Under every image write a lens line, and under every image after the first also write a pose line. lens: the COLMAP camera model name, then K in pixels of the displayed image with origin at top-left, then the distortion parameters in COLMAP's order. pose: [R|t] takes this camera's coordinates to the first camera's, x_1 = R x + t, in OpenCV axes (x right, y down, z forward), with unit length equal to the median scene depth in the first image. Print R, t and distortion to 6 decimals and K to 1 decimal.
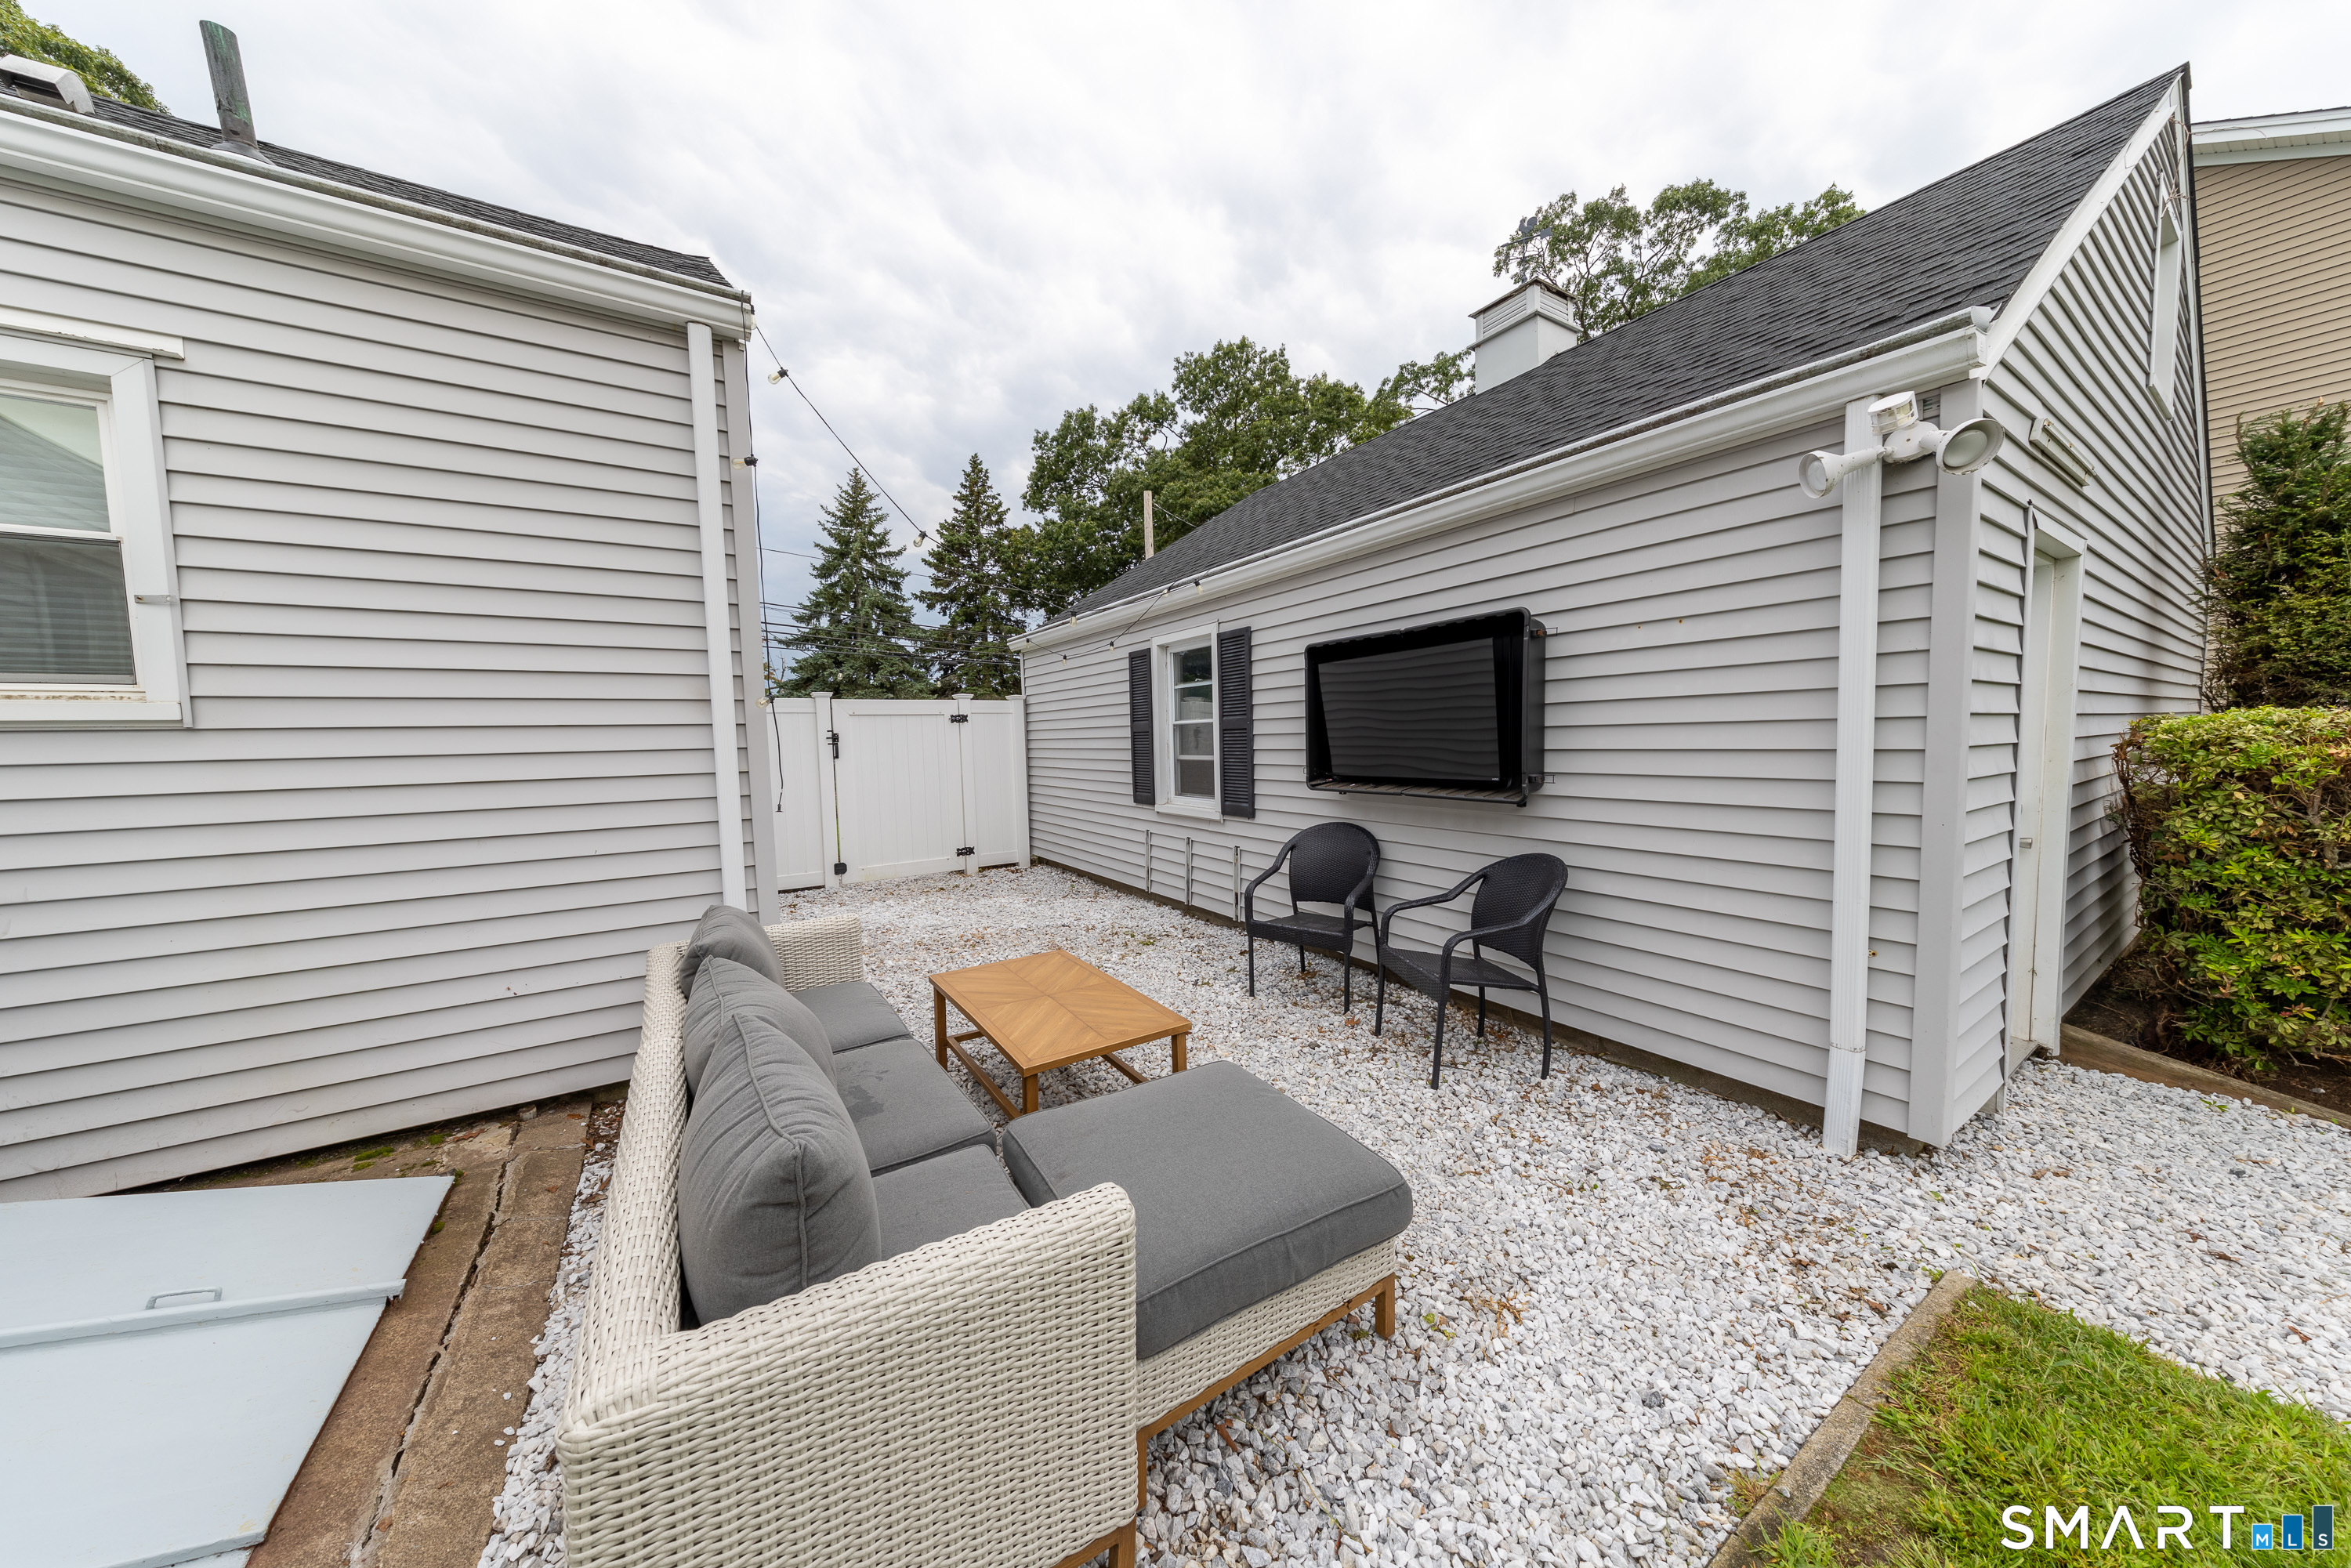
lens RADIAL K [[747.8, 0, 1171.9], [0, 747.8, 787.4], [0, 0, 1]] dist [-0.000188, 0.000203]
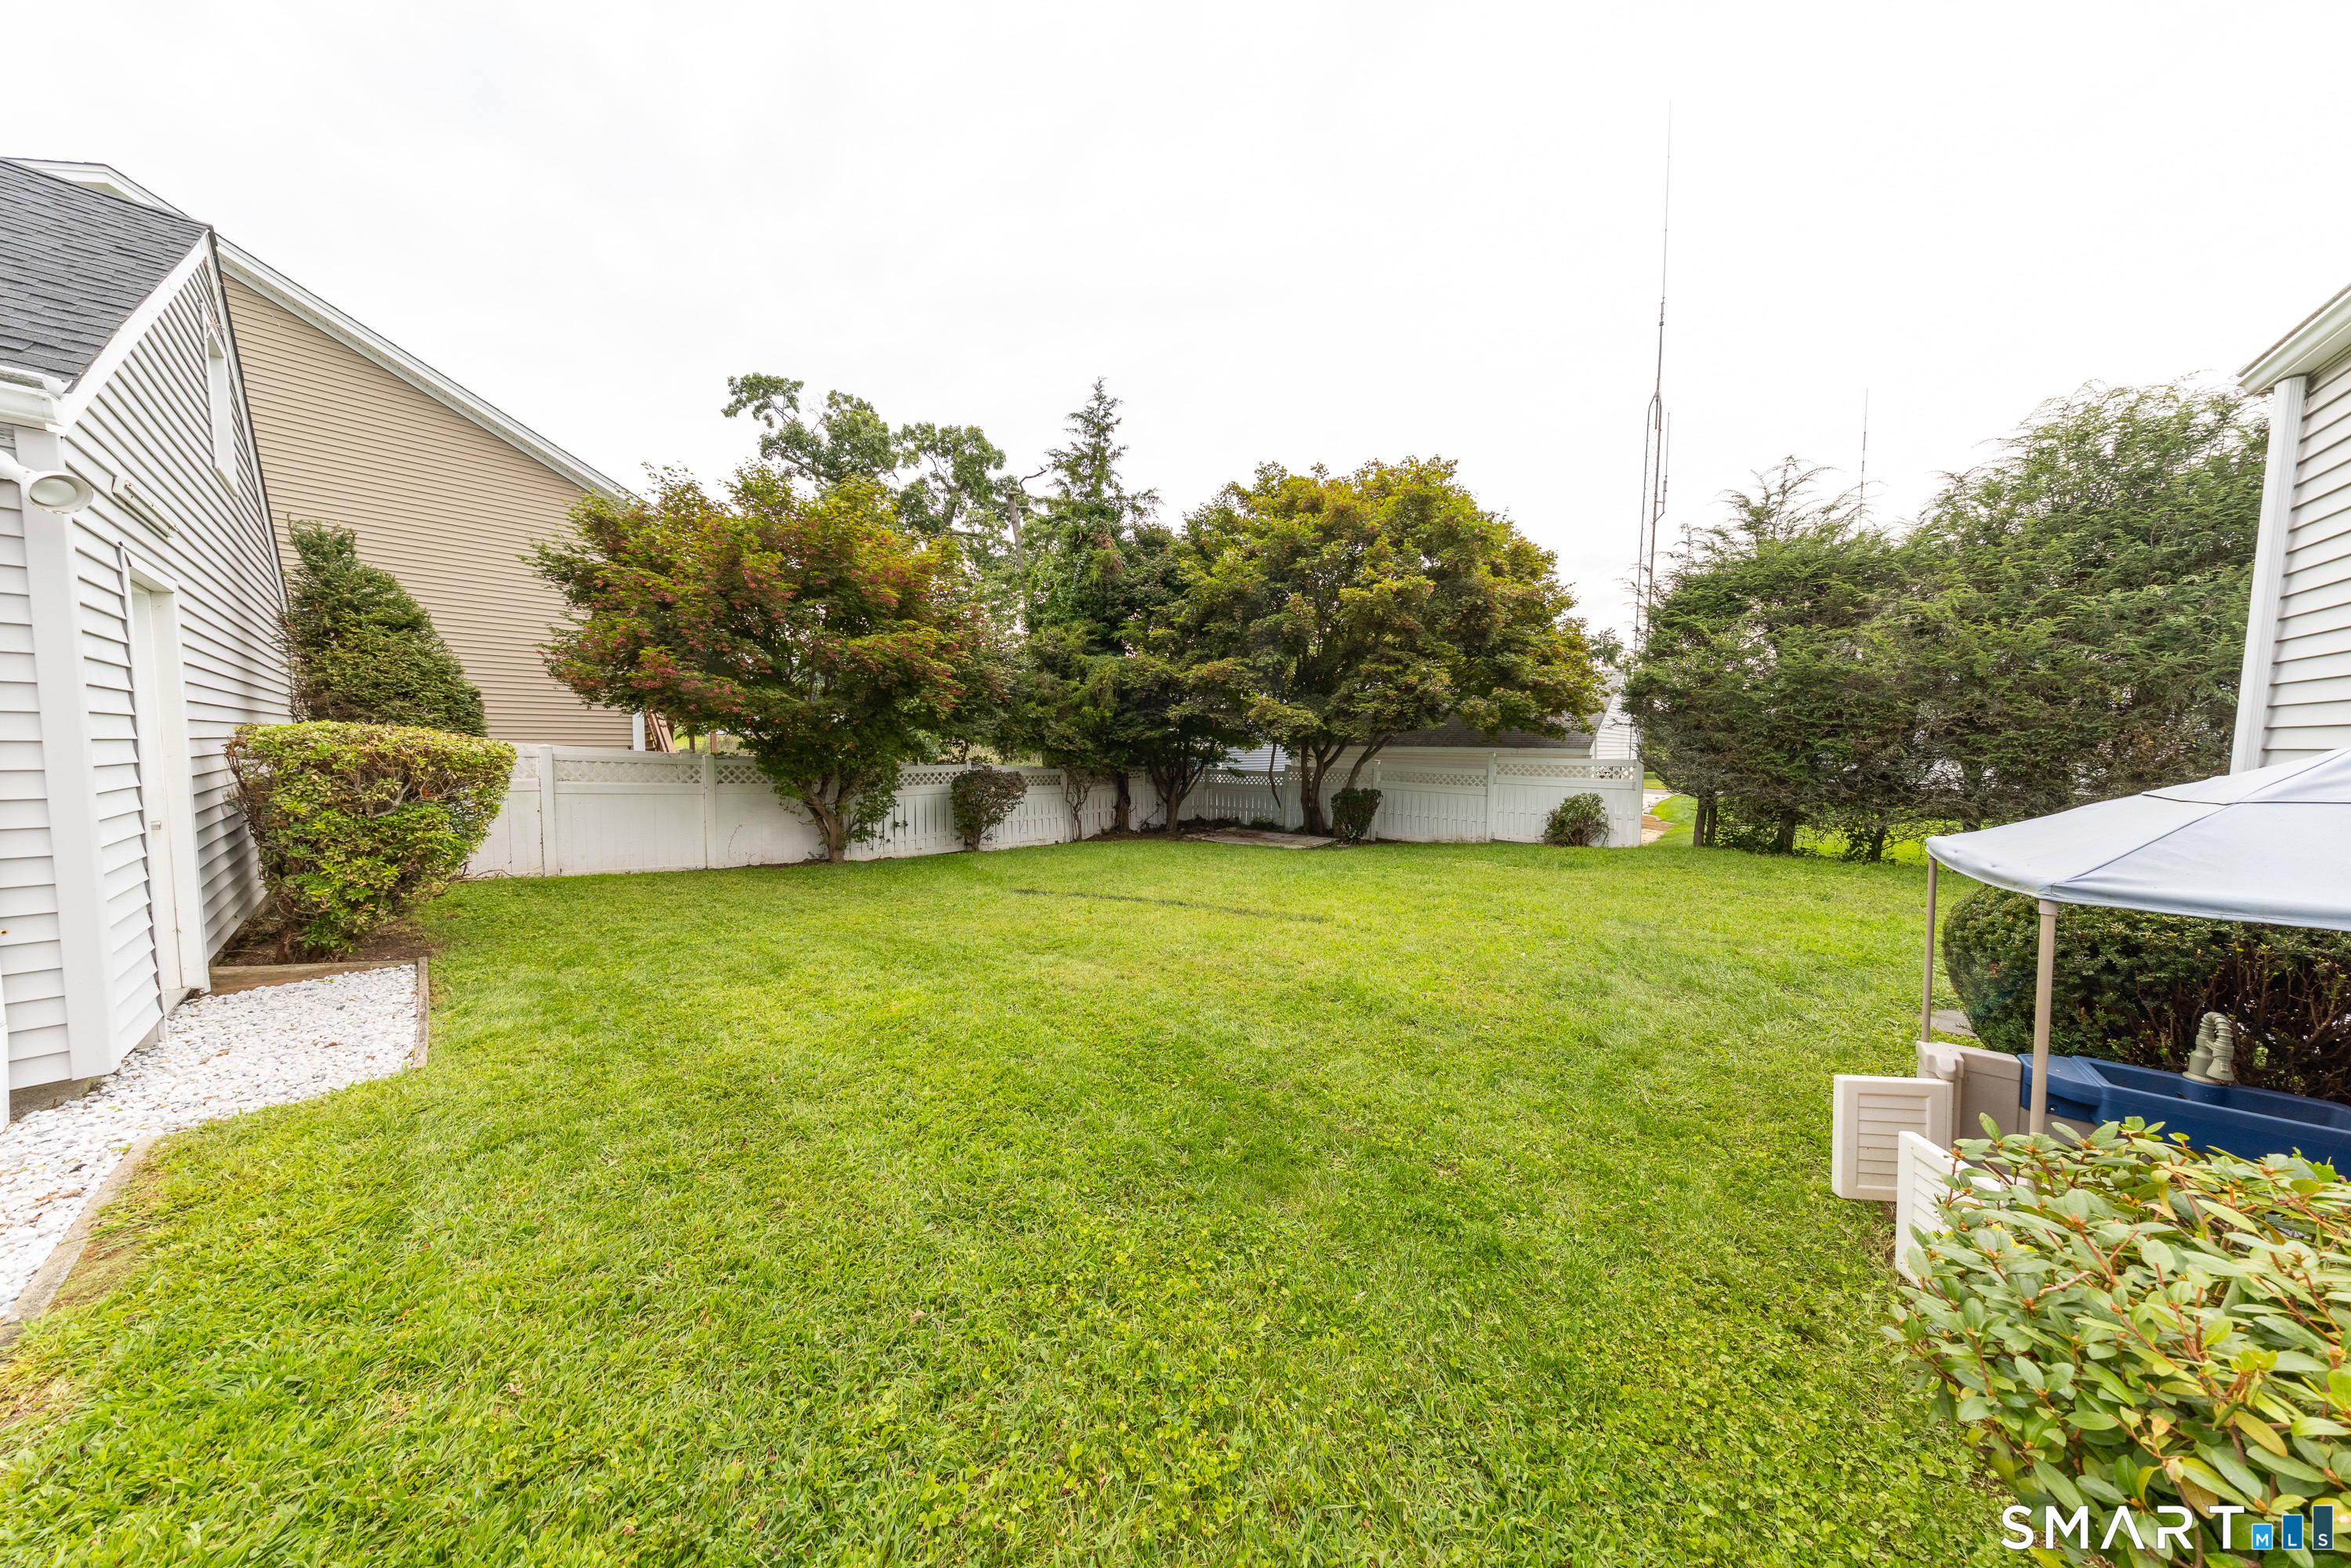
lens RADIAL K [[675.8, 0, 1174.1], [0, 675.8, 785.9], [0, 0, 1]] dist [0.000235, 0.000138]
pose [[-0.272521, -0.040568, 0.961294, -0.335156], [0.056383, 0.996720, 0.058047, 0.040868], [-0.960496, 0.070019, -0.269340, -0.274347]]
